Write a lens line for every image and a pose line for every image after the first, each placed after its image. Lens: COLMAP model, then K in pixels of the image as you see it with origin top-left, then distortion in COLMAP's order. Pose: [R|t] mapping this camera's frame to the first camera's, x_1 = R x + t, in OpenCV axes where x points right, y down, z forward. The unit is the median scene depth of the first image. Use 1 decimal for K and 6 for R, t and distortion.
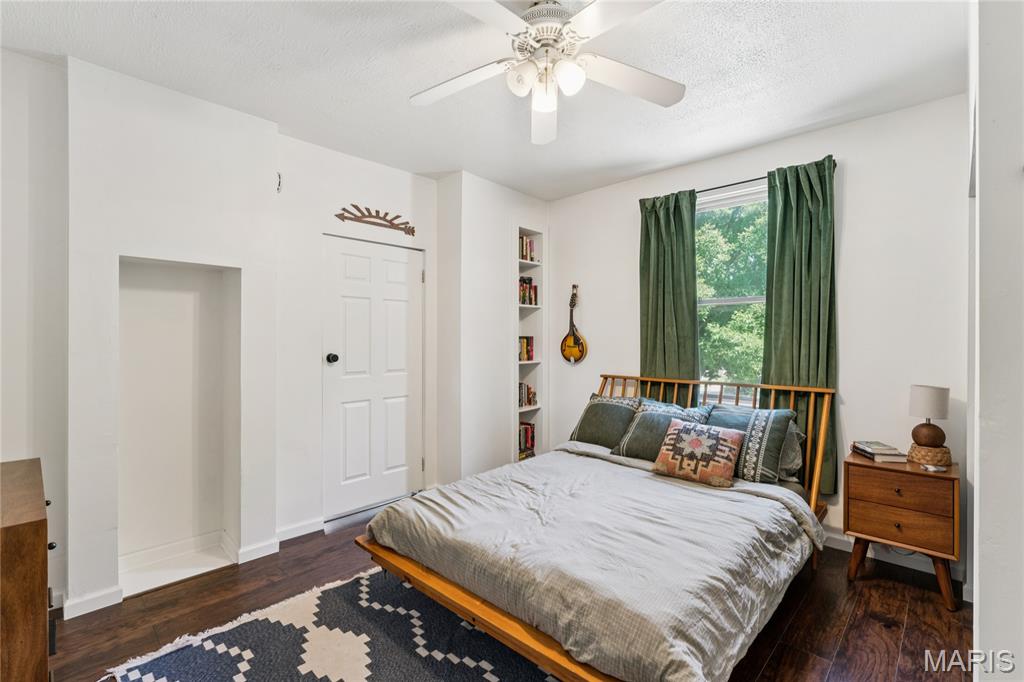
lens RADIAL K [[438.8, 0, 516.0], [0, 438.8, 345.0], [0, 0, 1]] dist [0.008856, 0.000005]
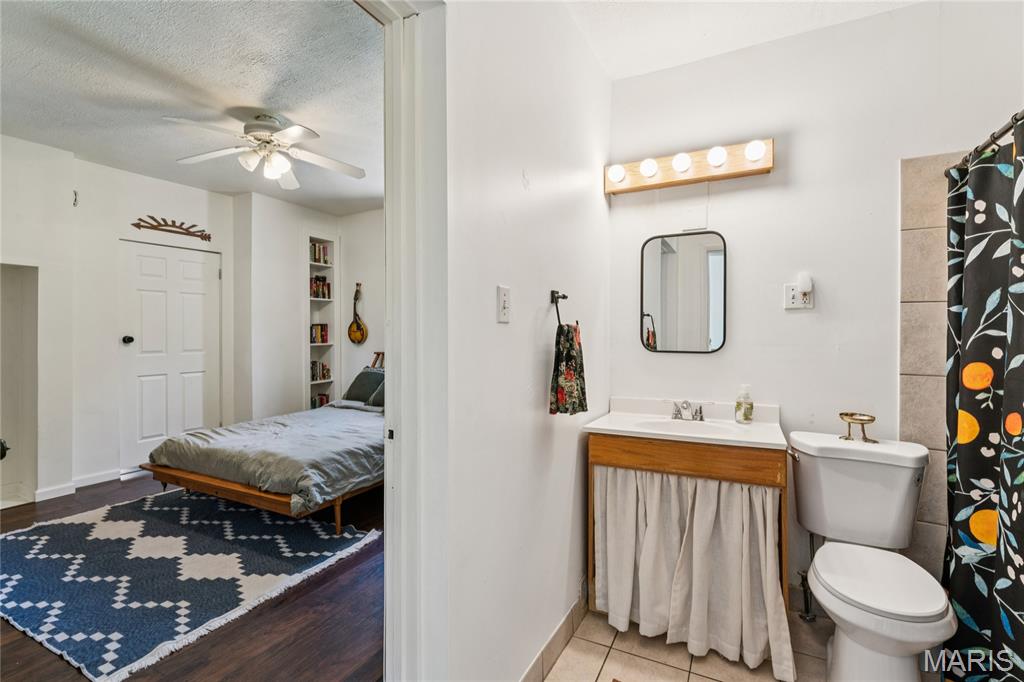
lens RADIAL K [[461.5, 0, 512.3], [0, 461.5, 335.5], [0, 0, 1]] dist [0.014036, 0.000065]
pose [[0.971801, -0.008376, 0.235652, 0.288373], [0.010874, 0.999898, -0.009303, 0.037423], [-0.235550, 0.011603, 0.971793, -0.473407]]
